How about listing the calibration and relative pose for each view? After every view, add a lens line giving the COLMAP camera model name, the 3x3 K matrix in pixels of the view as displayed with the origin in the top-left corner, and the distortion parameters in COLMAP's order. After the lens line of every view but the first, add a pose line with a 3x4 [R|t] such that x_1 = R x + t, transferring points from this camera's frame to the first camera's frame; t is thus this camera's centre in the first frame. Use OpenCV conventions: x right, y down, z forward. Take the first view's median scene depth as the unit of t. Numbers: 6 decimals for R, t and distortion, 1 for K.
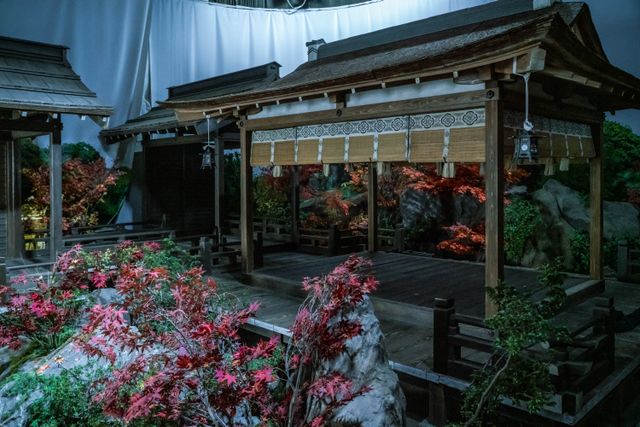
lens RADIAL K [[531.4, 0, 327.6], [0, 531.4, 194.9], [0, 0, 1]] dist [0.012455, -0.003562]
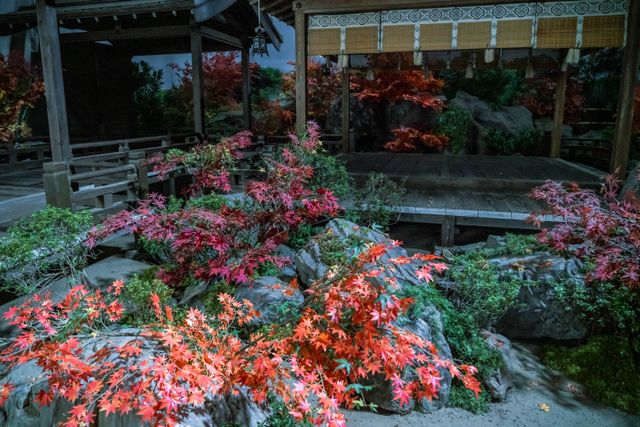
lens RADIAL K [[433.0, 0, 324.0], [0, 433.0, 195.5], [0, 0, 1]] dist [-0.031392, 0.017719]
pose [[0.866644, -0.091064, 0.490546, -0.556101], [0.016152, 0.987808, 0.154839, 0.076551], [-0.498665, -0.126267, 0.857549, 0.354049]]
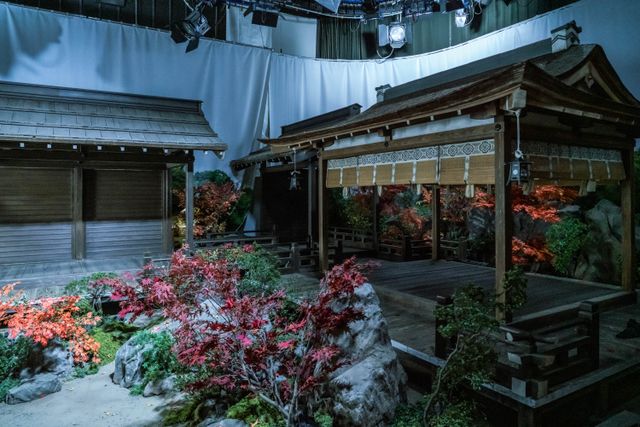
lens RADIAL K [[449.3, 0, 324.7], [0, 449.3, 199.1], [0, 0, 1]] dist [-0.030730, 0.017631]
pose [[0.969384, 0.005365, -0.245493, 0.125972], [-0.012023, 0.999599, -0.025628, 0.000915], [0.245257, 0.027795, 0.969060, -0.039639]]
